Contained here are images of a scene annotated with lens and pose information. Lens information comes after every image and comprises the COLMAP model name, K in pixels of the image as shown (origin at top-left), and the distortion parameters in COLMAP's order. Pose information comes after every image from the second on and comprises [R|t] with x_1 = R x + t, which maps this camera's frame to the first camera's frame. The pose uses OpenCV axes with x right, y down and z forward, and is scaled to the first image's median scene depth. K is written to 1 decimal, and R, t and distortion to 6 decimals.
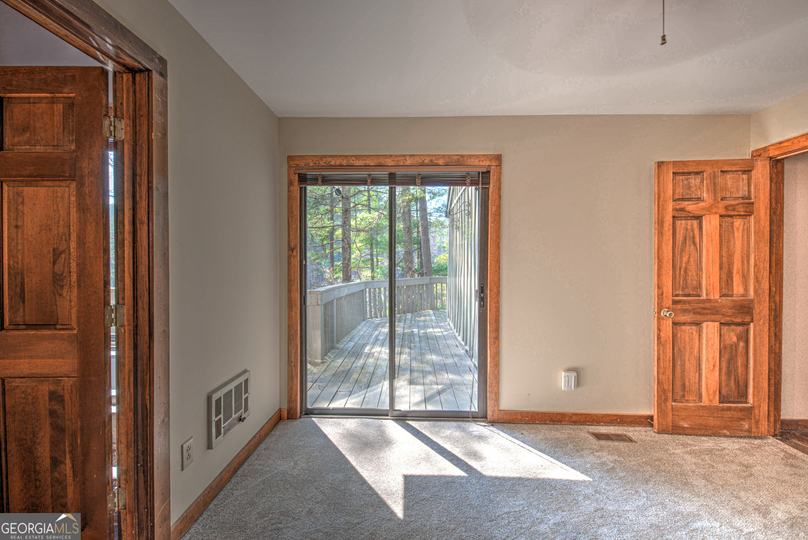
lens RADIAL K [[322.4, 0, 405.1], [0, 322.4, 265.7], [0, 0, 1]] dist [0.006151, -0.004512]
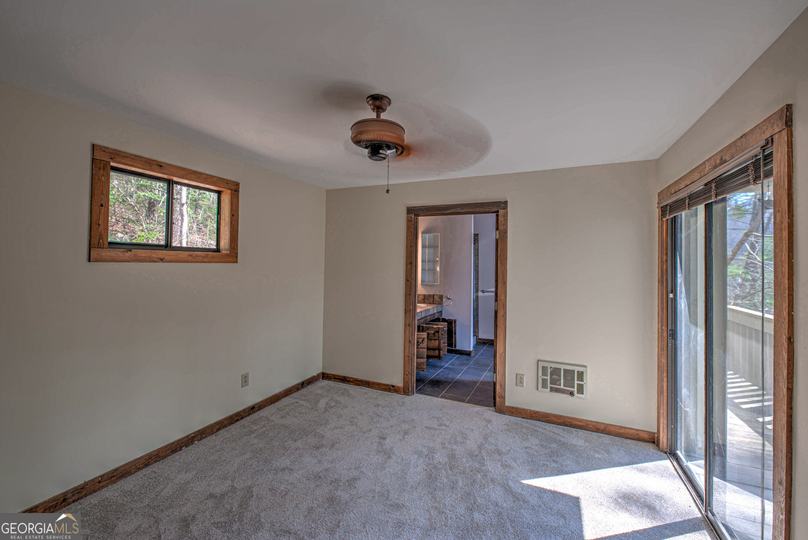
lens RADIAL K [[322.4, 0, 404.6], [0, 322.4, 267.1], [0, 0, 1]] dist [0.006151, -0.004512]
pose [[-0.392086, -0.007501, -0.919898, 1.332991], [-0.015984, 0.999871, -0.001340, -0.111662], [0.919790, 0.014178, -0.392155, 0.980483]]
